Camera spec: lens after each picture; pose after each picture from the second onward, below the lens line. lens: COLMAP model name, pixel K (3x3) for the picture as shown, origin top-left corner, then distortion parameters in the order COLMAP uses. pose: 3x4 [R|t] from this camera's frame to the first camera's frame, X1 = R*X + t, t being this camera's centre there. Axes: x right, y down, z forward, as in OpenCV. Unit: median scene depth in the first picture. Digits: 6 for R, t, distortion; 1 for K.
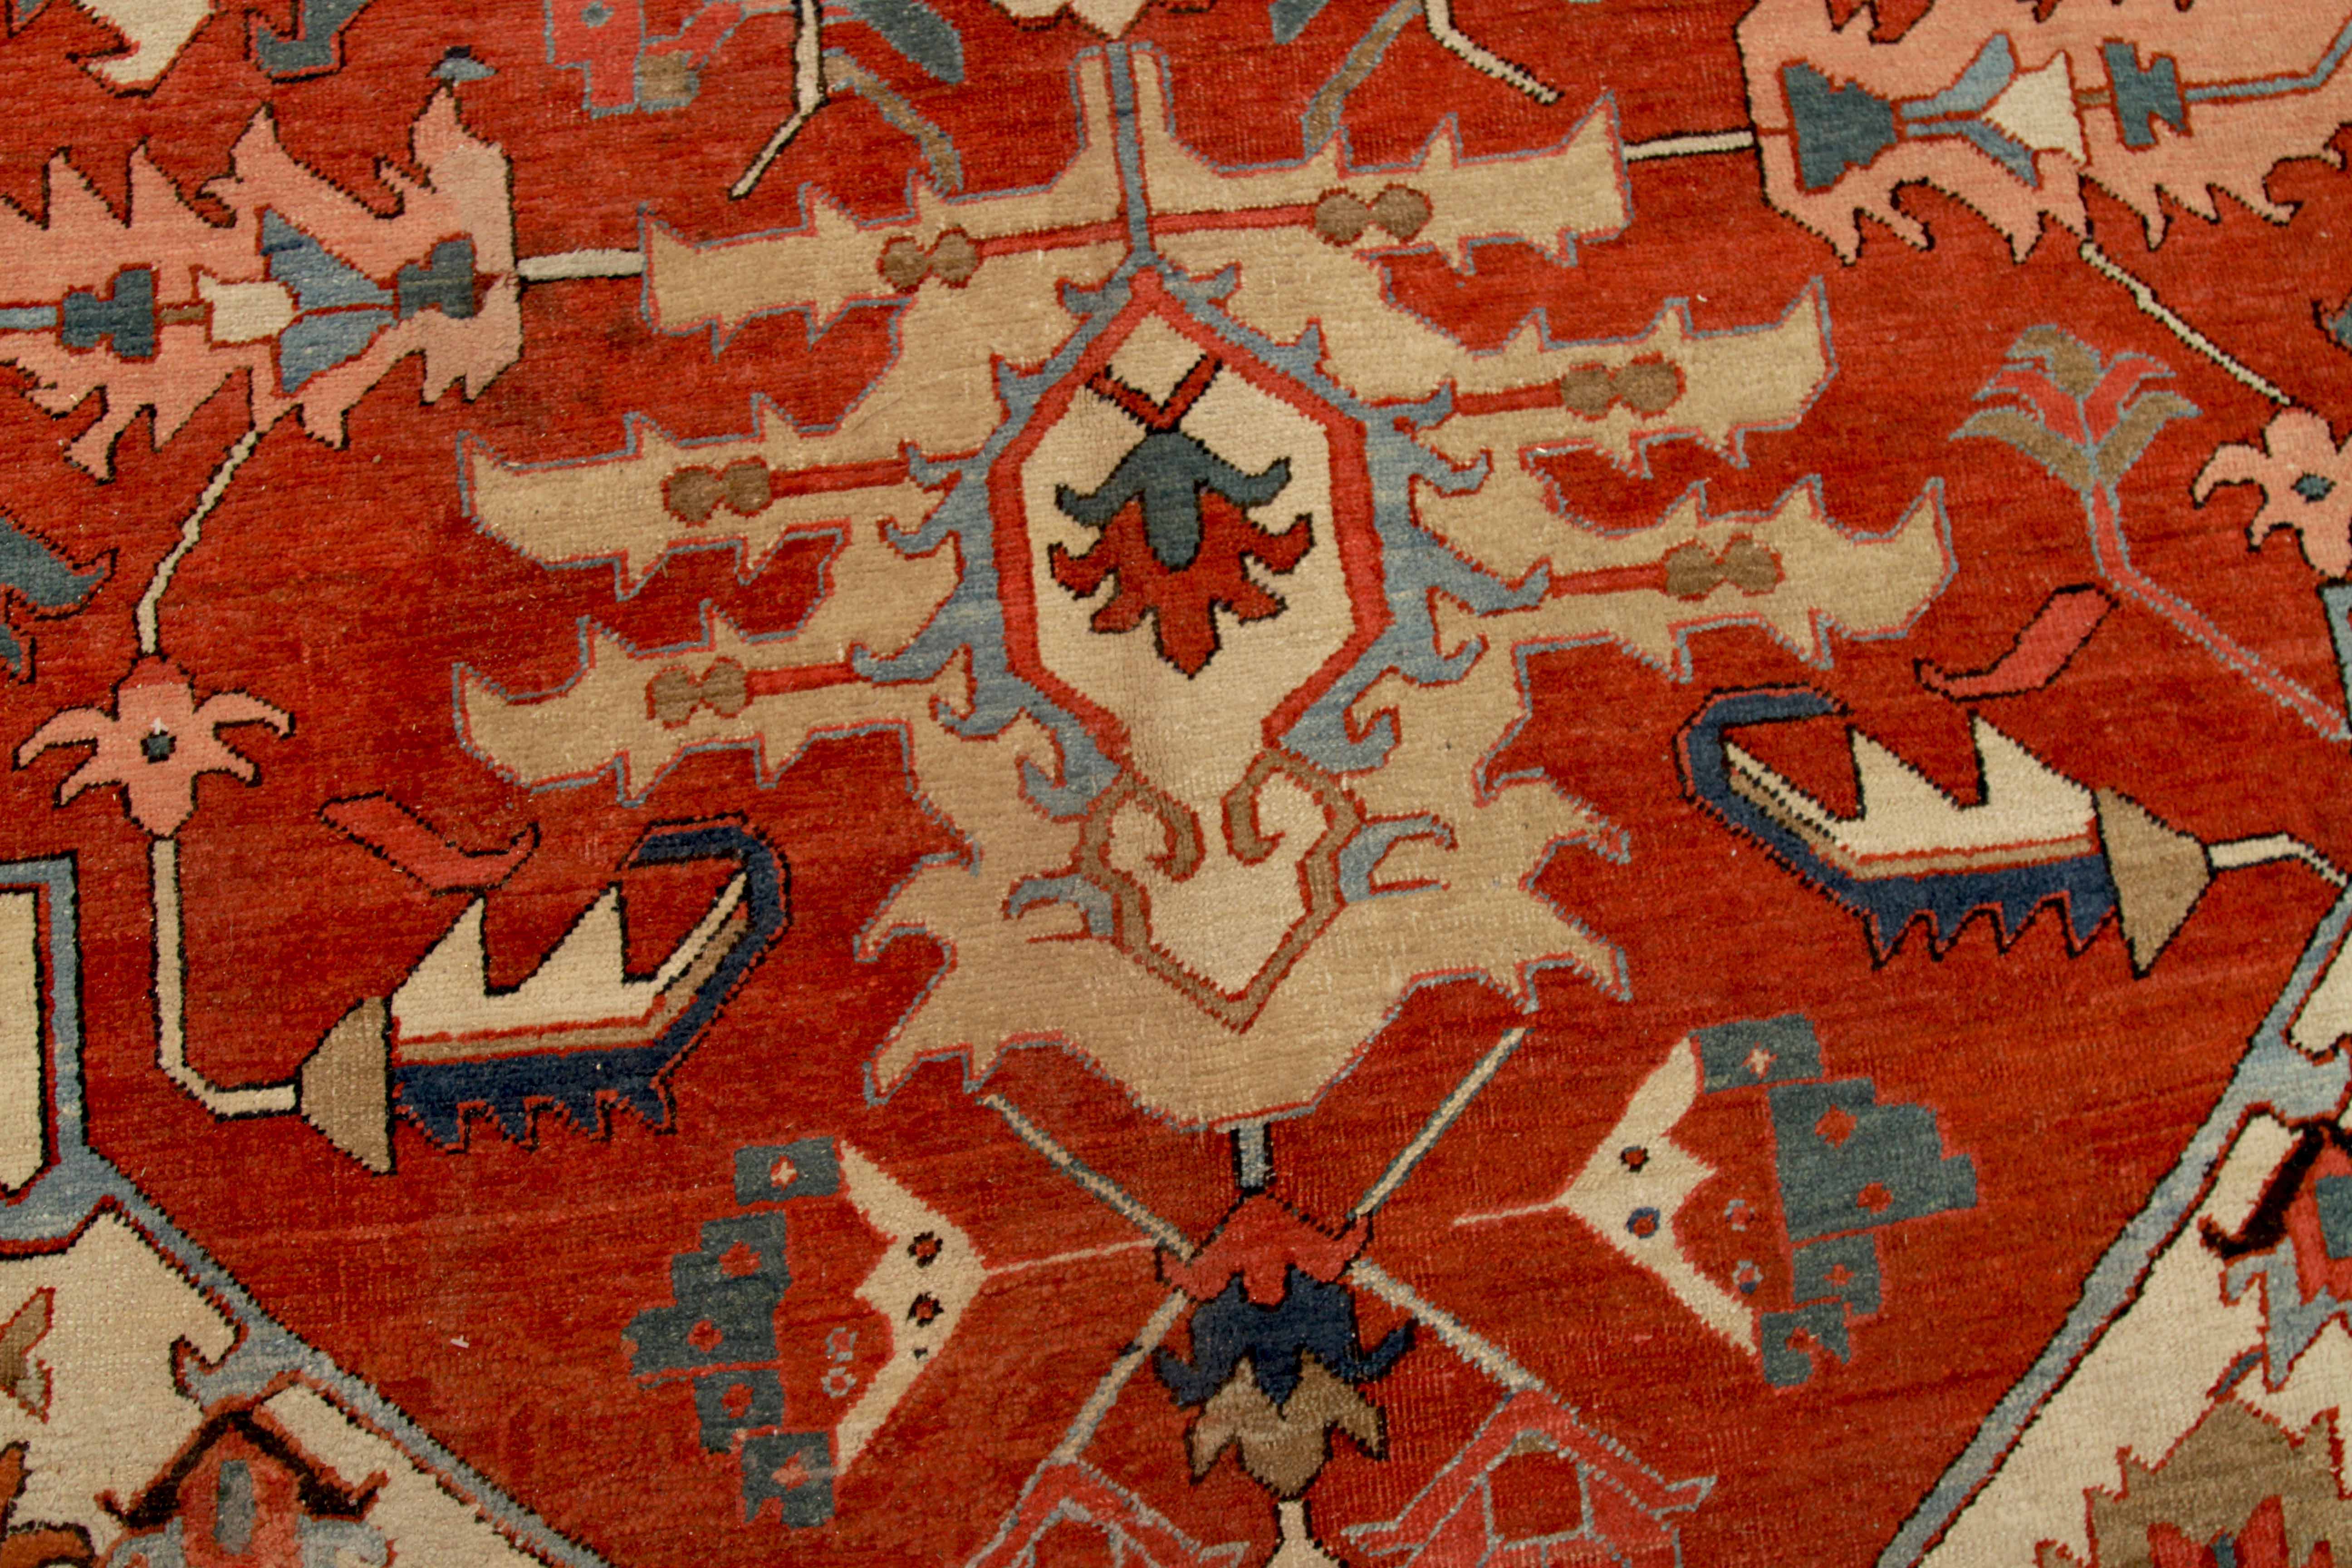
lens RADIAL K [[2679.6, 0, 1173.3], [0, 2679.6, 796.0], [0, 0, 1]] dist [-0.093103, 0.000000]
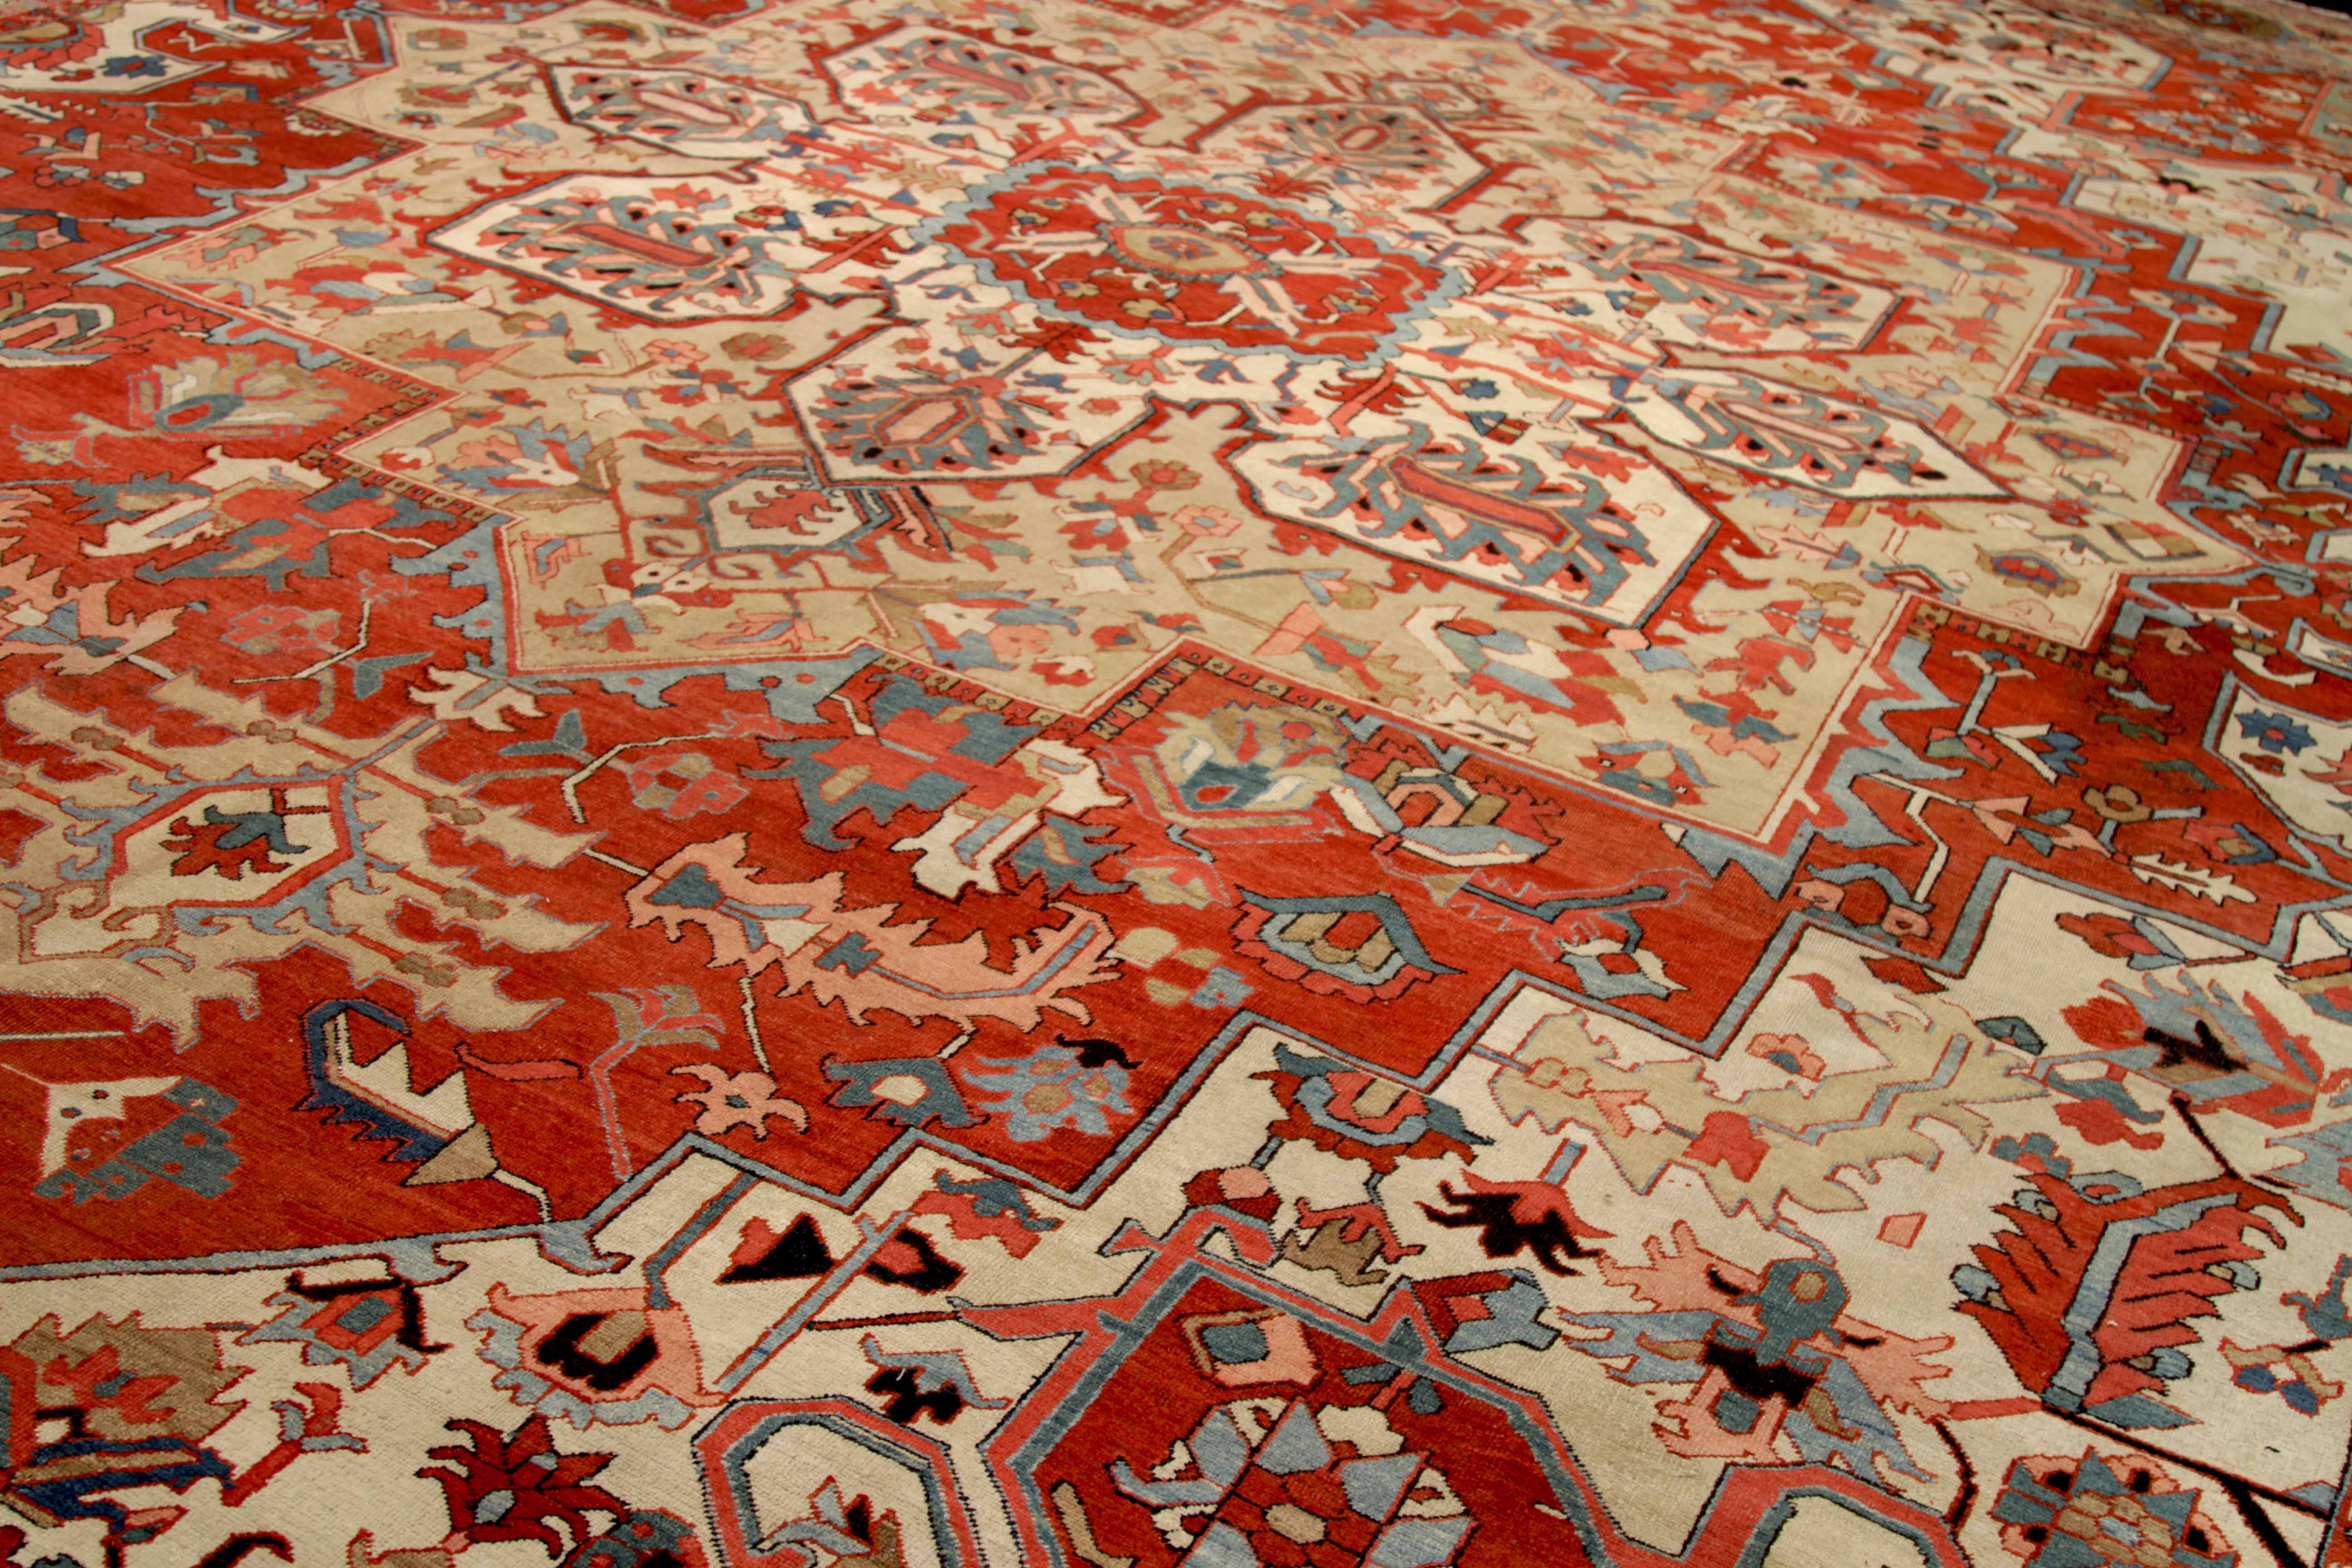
lens RADIAL K [[2826.6, 0, 1182.3], [0, 2826.6, 780.8], [0, 0, 1]] dist [-0.086841, 0.000000]
pose [[0.815094, 0.346257, -0.464466, 1.423260], [-0.577064, 0.556102, -0.598120, 0.658426], [0.051187, 0.755550, 0.653088, -0.249886]]
